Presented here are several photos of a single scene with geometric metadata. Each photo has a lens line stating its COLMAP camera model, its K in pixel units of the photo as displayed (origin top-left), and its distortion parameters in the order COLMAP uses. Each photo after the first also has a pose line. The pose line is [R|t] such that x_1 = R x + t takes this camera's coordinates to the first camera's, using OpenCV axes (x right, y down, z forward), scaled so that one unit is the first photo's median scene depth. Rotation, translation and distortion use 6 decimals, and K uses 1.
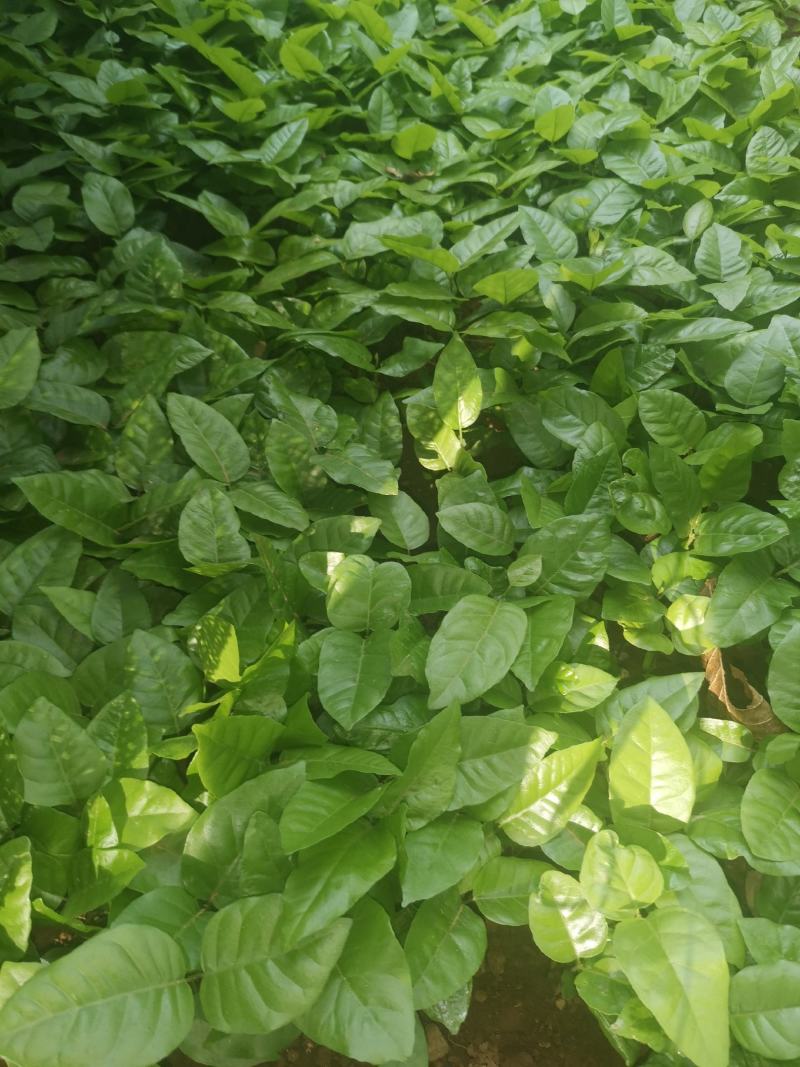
lens RADIAL K [[775.0, 0, 400.0], [0, 775.0, 533.5], [0, 0, 1]] dist [0.031289, -0.109553]
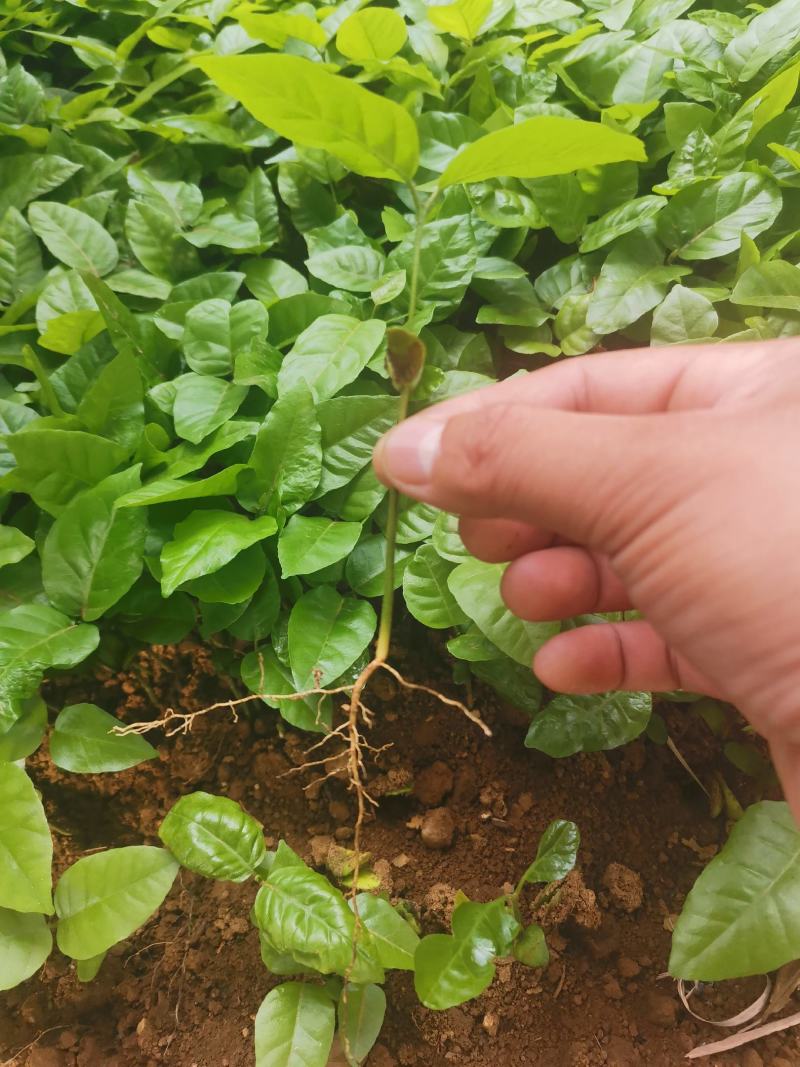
lens RADIAL K [[775.0, 0, 400.0], [0, 775.0, 533.5], [0, 0, 1]] dist [0.031289, -0.109553]
pose [[0.988802, -0.141993, -0.045916, 0.142777], [0.145388, 0.985985, 0.081828, 0.216970], [0.033654, -0.087587, 0.995588, 0.031742]]
